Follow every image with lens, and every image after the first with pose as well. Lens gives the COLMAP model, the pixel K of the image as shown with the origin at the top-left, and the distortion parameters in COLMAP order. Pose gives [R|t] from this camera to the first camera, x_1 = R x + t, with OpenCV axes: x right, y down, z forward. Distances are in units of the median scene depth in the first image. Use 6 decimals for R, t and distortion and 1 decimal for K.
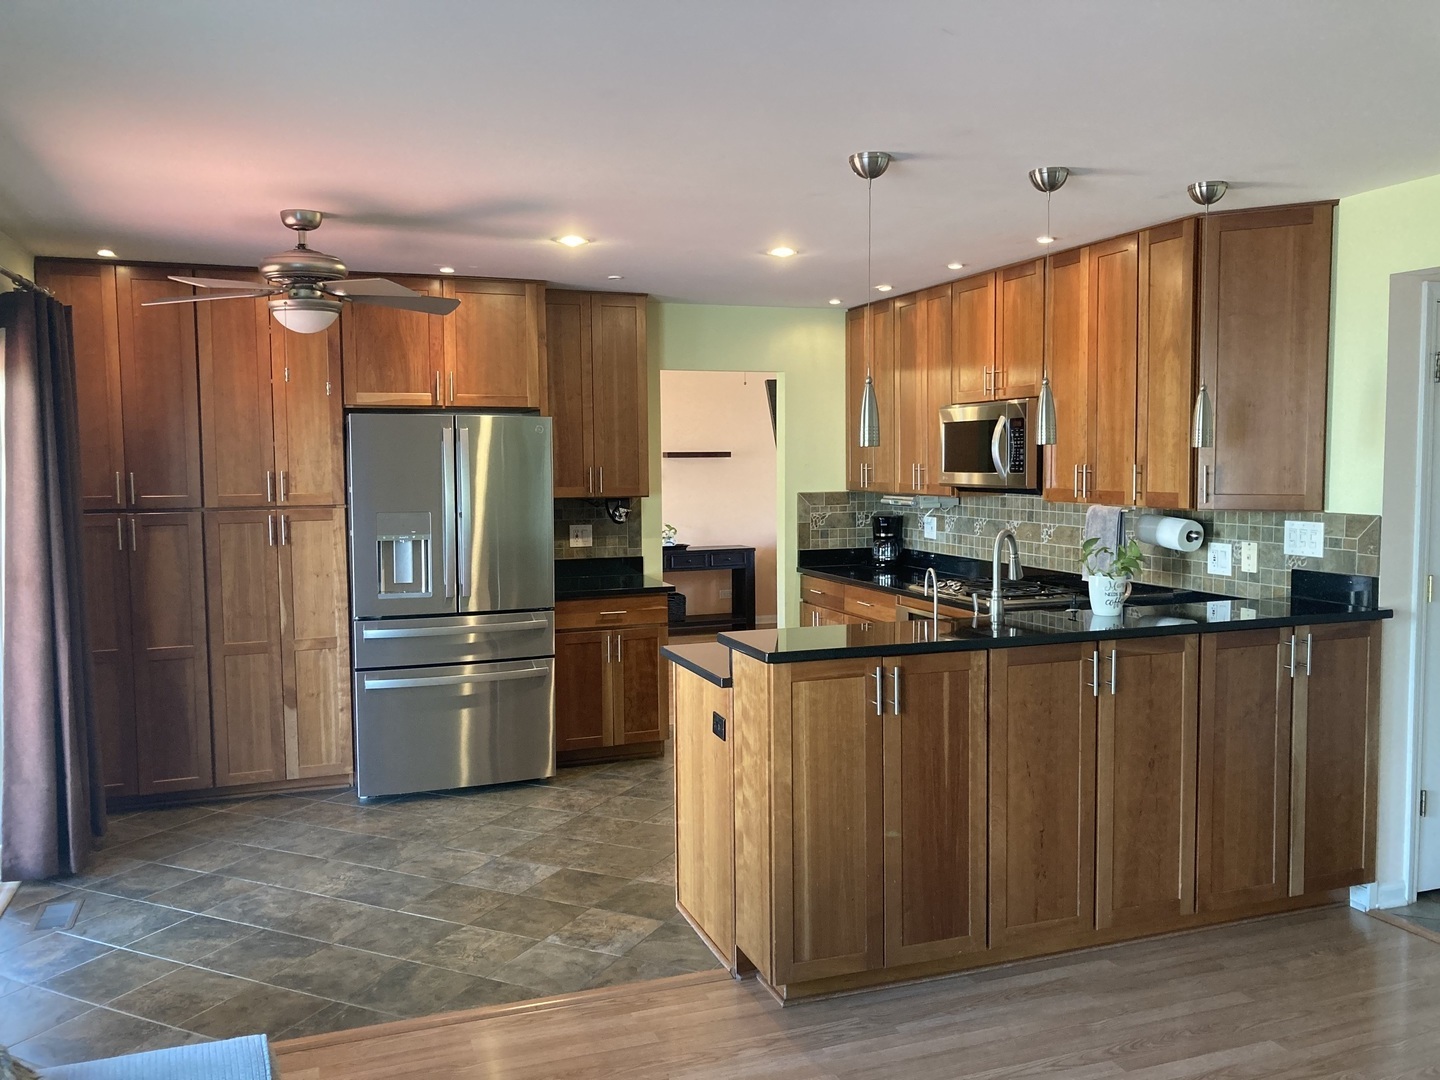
lens RADIAL K [[1177.2, 0, 720.0], [0, 1177.2, 540.0], [0, 0, 1]] dist [0.015399, -0.001763]
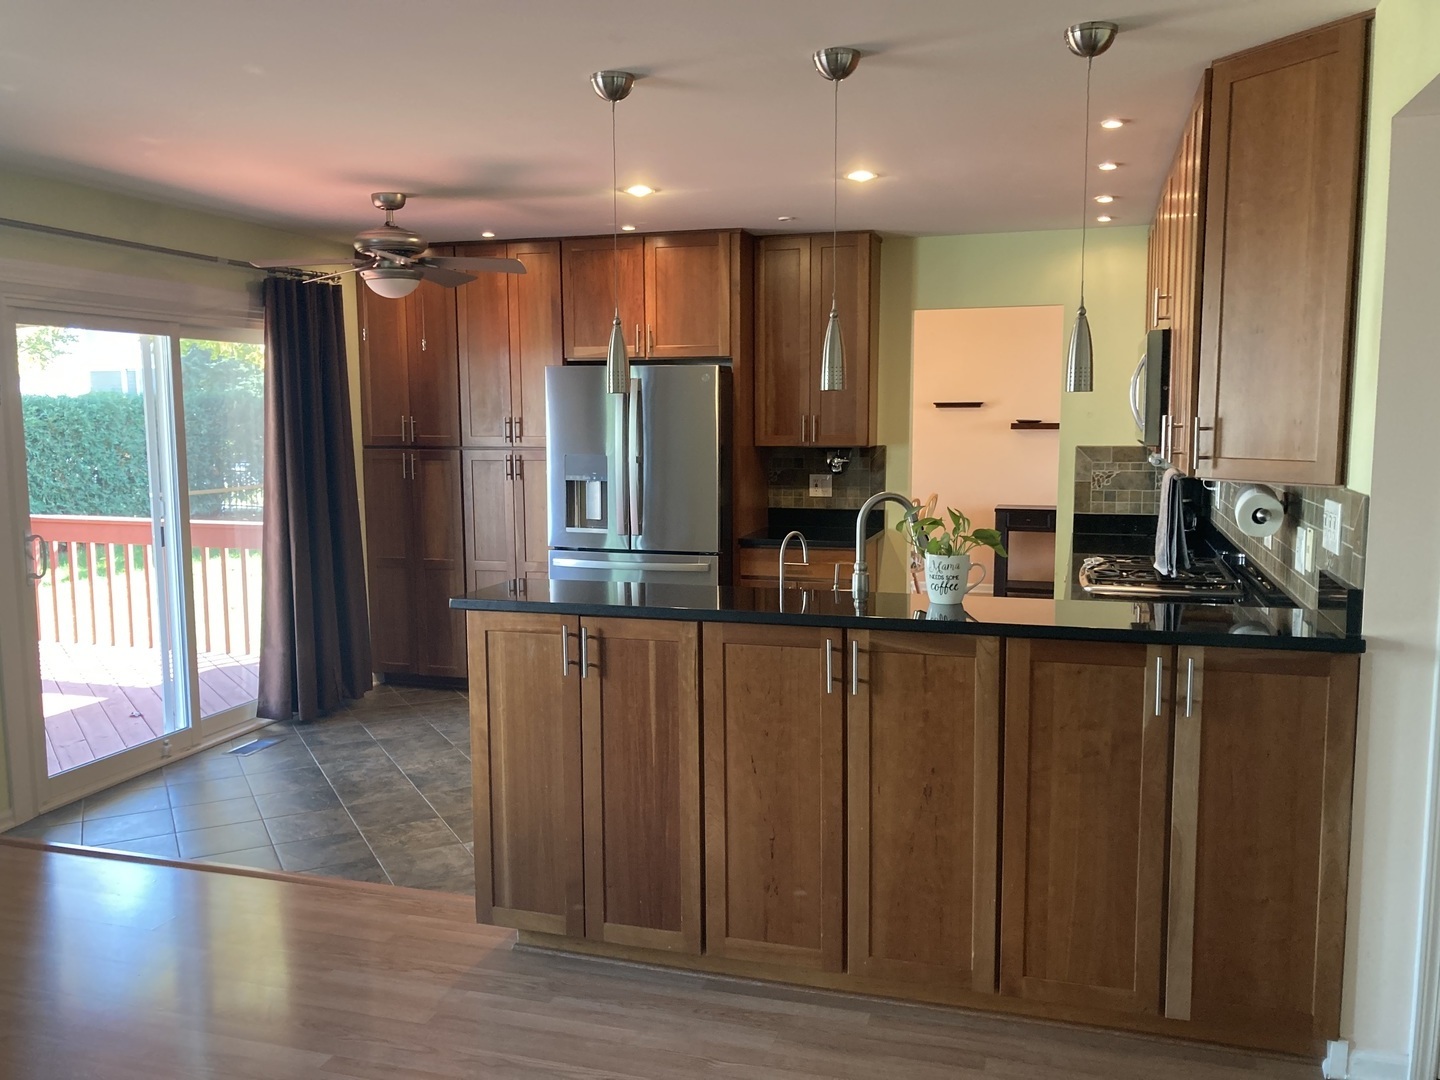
lens RADIAL K [[1174.6, 0, 718.5], [0, 1174.6, 544.3], [0, 0, 1]] dist [0.060575, -0.134211]
pose [[0.795115, 0.072592, -0.602098, 0.651984], [-0.044442, 0.997115, 0.061529, -0.017527], [0.604827, -0.022165, 0.796048, 0.257571]]
